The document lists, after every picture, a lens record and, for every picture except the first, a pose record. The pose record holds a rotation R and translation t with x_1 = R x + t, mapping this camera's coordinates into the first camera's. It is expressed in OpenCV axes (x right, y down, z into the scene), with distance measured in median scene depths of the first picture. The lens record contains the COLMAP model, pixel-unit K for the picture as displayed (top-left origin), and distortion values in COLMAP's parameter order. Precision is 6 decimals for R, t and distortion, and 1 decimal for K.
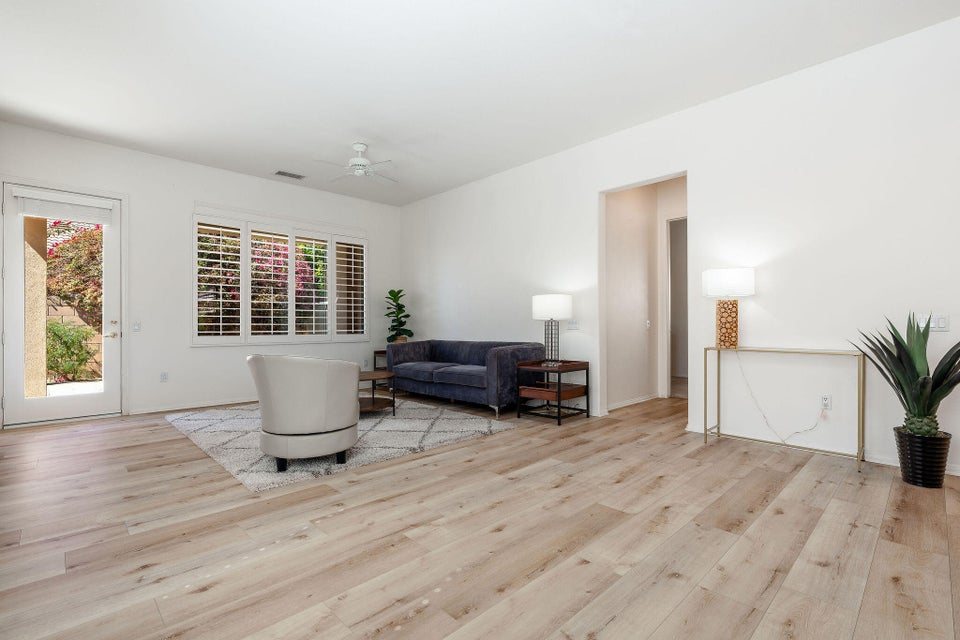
lens RADIAL K [[436.5, 0, 479.4], [0, 436.5, 326.4], [0, 0, 1]] dist [-0.007388, 0.002935]
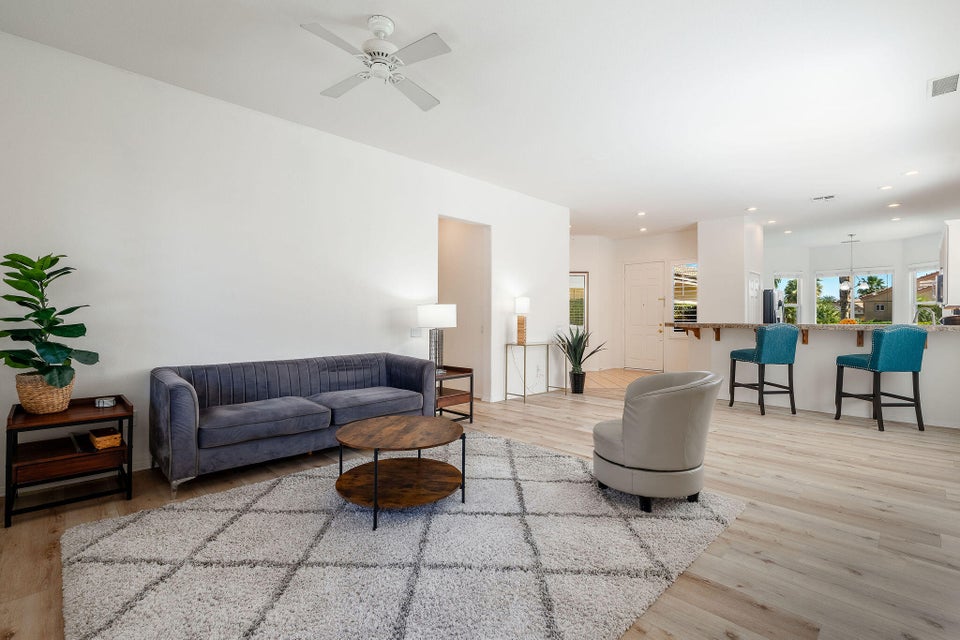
lens RADIAL K [[436.5, 0, 472.0], [0, 436.5, 321.3], [0, 0, 1]] dist [-0.007388, 0.002935]
pose [[0.010004, -0.003169, 0.999945, -1.297179], [0.000337, 0.999995, 0.003166, -0.051544], [-0.999950, 0.000305, 0.010005, 1.368410]]
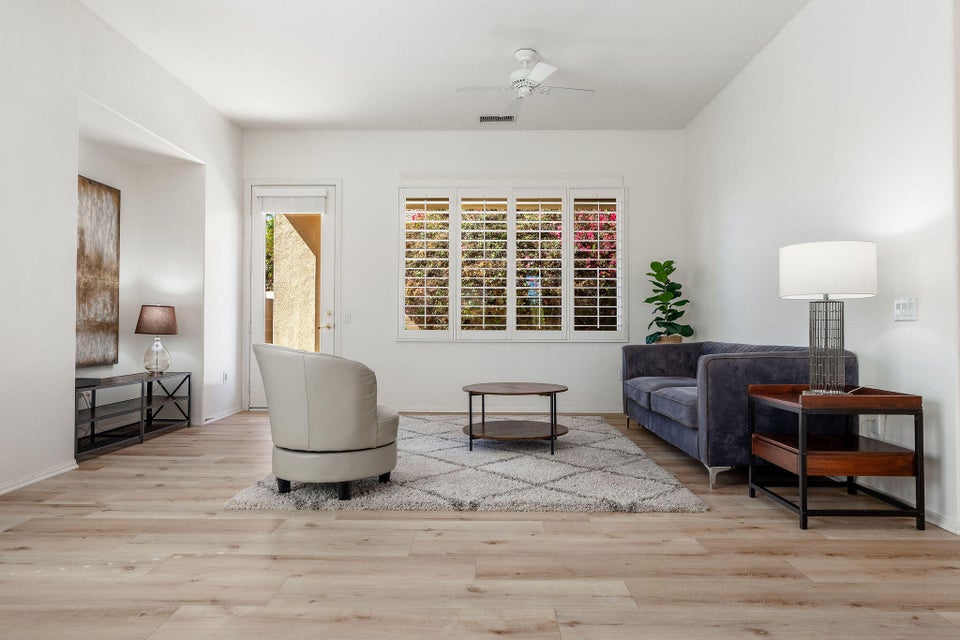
lens RADIAL K [[614.7, 0, 480.7], [0, 614.7, 311.8], [0, 0, 1]] dist [0.002065, -0.002407]
pose [[0.709833, -0.011722, -0.704272, 0.551977], [-0.005627, 0.999735, -0.022311, 0.024755], [0.704347, 0.019800, 0.709579, 0.423282]]
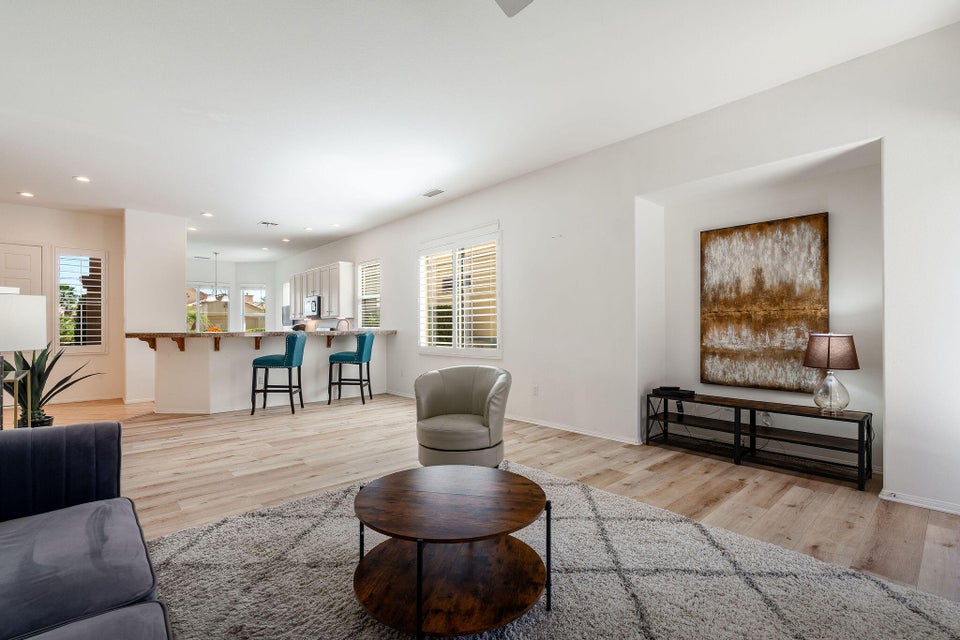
lens RADIAL K [[436.5, 0, 482.2], [0, 436.5, 328.8], [0, 0, 1]] dist [-0.007388, 0.002935]
pose [[-0.999278, 0.008713, 0.036978, -0.487732], [0.009039, 0.999922, 0.008670, -0.055959], [-0.036899, 0.008998, -0.999278, 2.095334]]
